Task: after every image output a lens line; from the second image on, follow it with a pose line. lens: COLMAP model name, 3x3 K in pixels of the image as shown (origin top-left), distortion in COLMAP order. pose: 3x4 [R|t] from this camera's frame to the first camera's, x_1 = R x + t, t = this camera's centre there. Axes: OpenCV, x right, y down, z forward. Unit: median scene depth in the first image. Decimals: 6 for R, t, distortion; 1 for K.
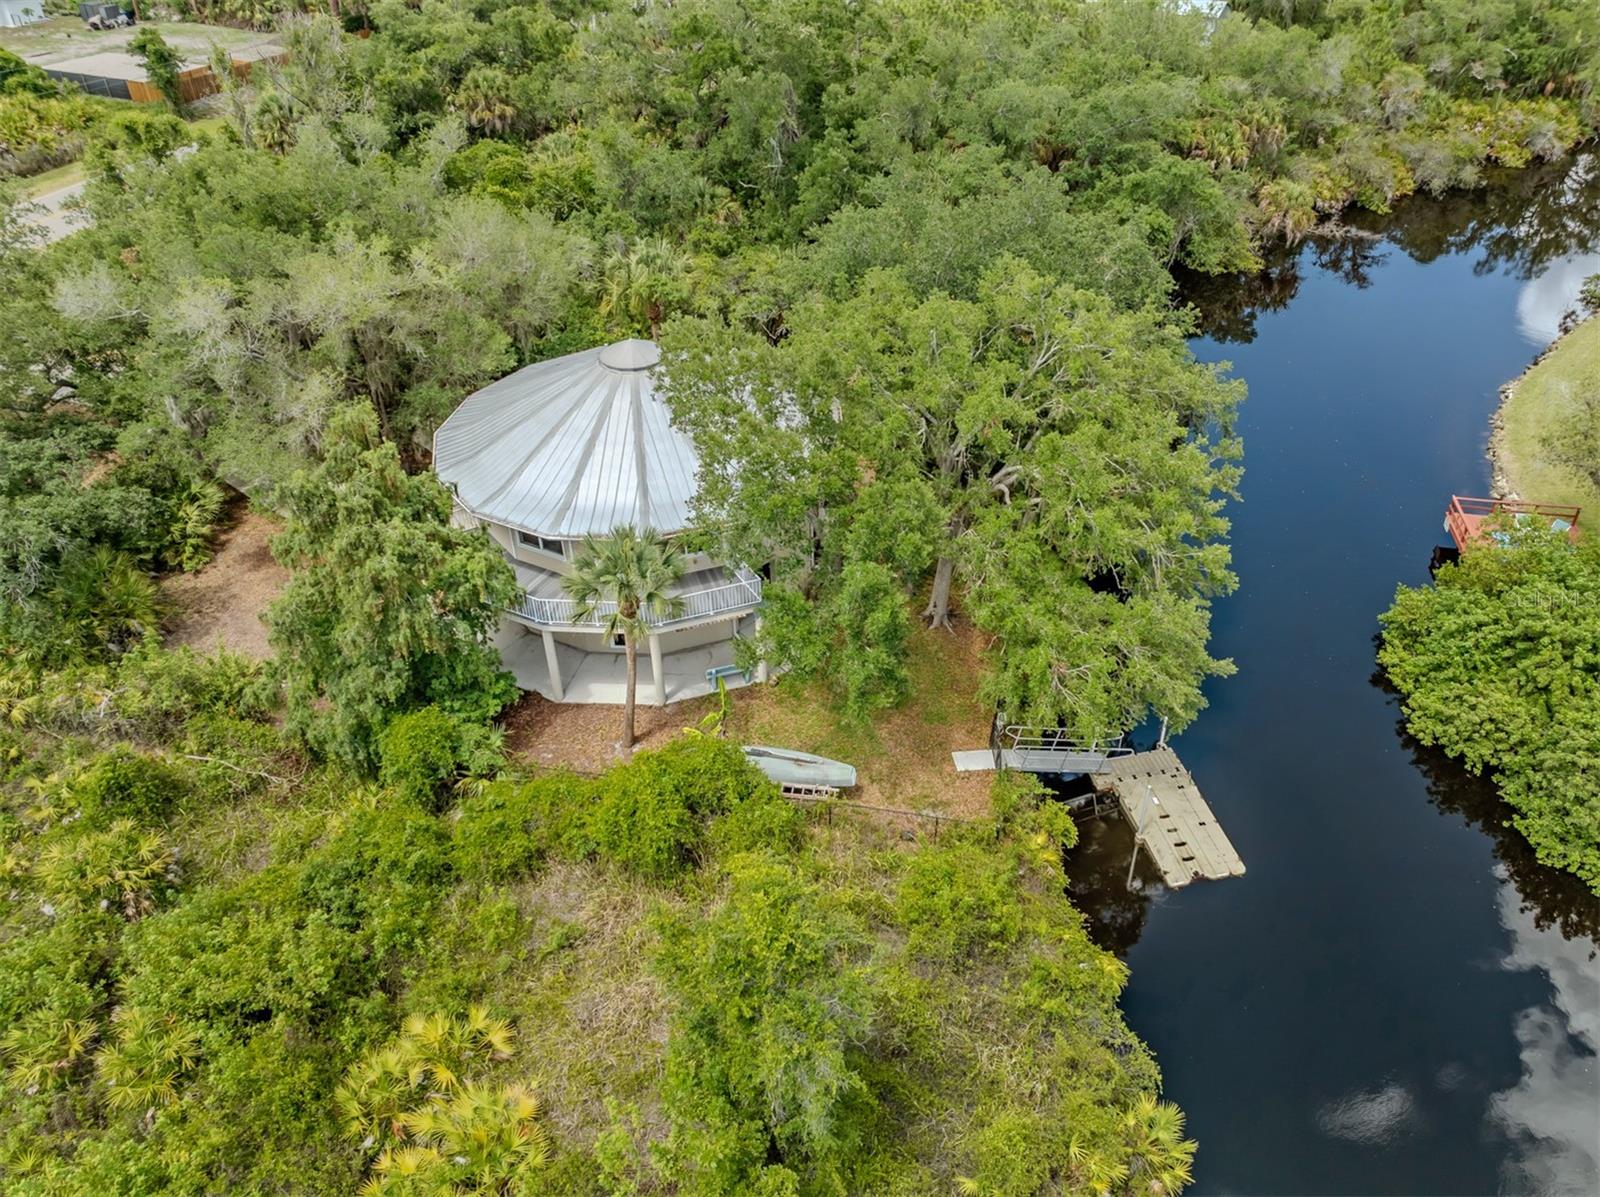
lens RADIAL K [[1113.1, 0, 796.6], [0, 1113.1, 648.8], [0, 0, 1]] dist [-0.011762, -0.000650]
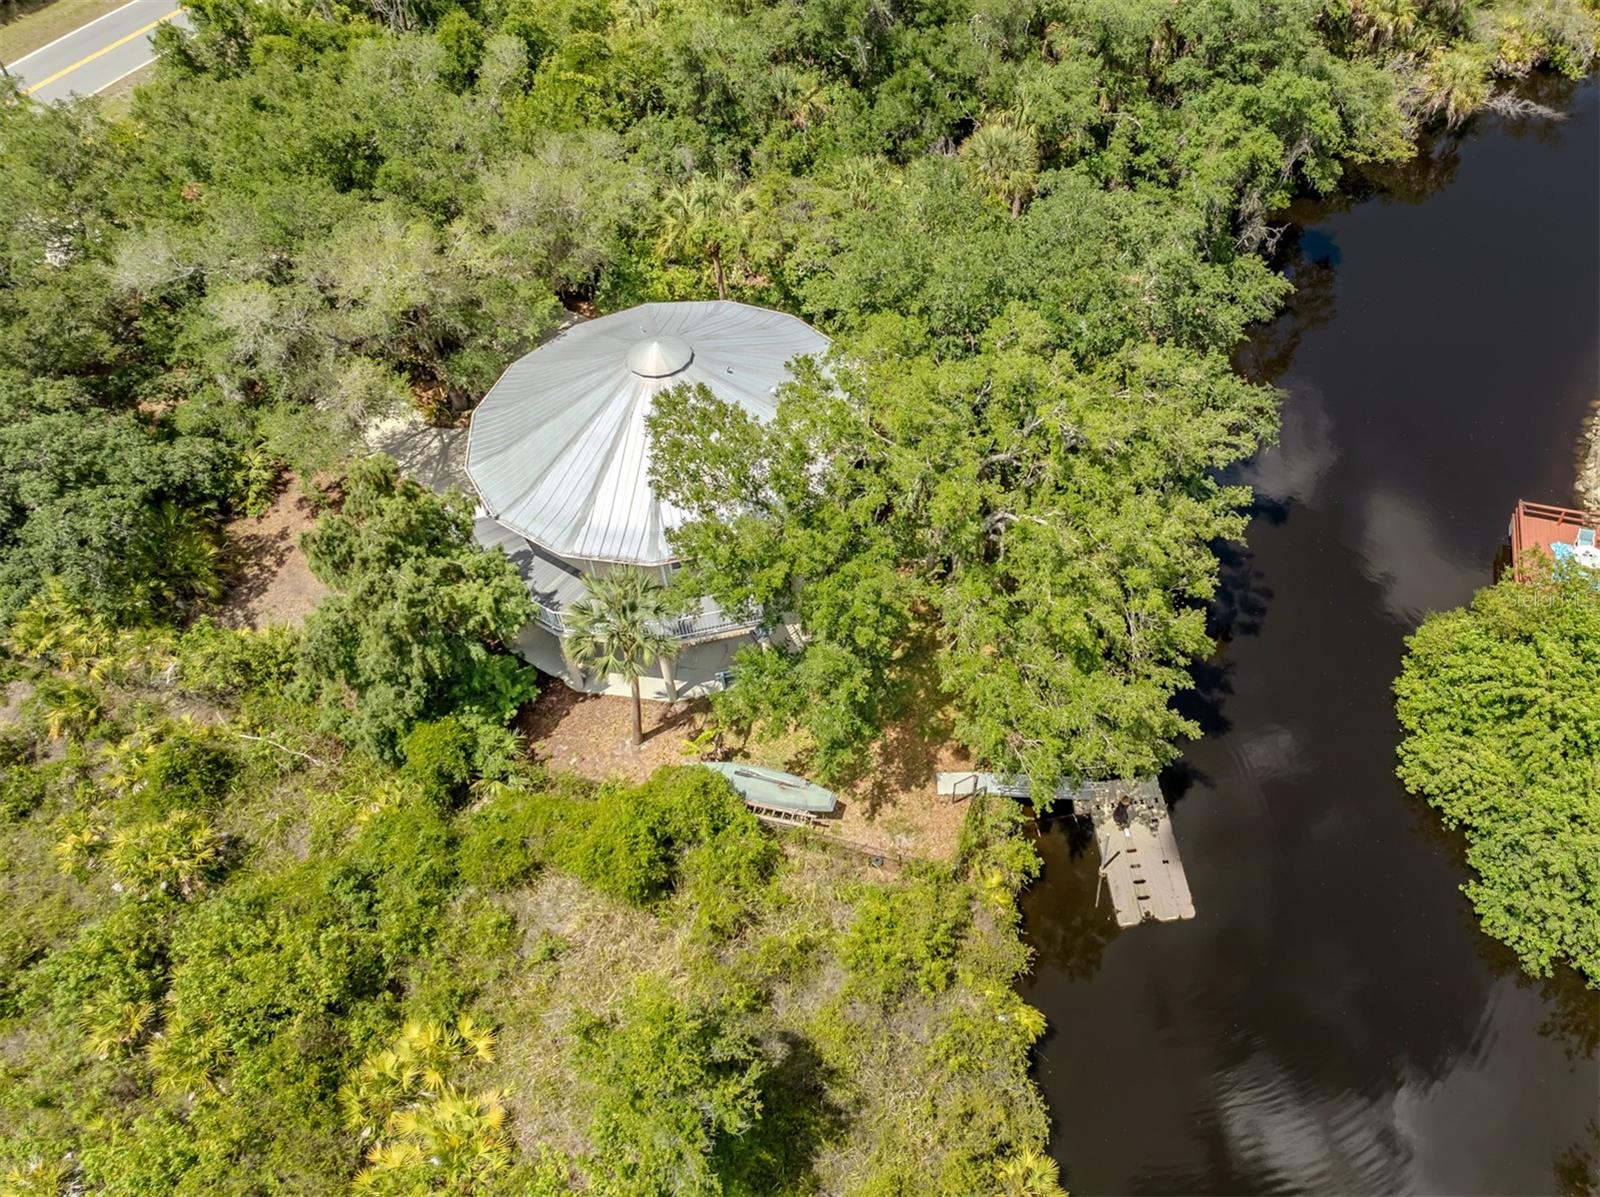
lens RADIAL K [[1200.9, 0, 864.0], [0, 1200.9, 600.1], [0, 0, 1]] dist [-0.006380, -0.007280]
pose [[0.995368, 0.062824, -0.072772, 0.158392], [-0.050980, 0.986678, 0.154491, -0.266388], [0.081508, -0.150066, 0.985310, -0.114538]]
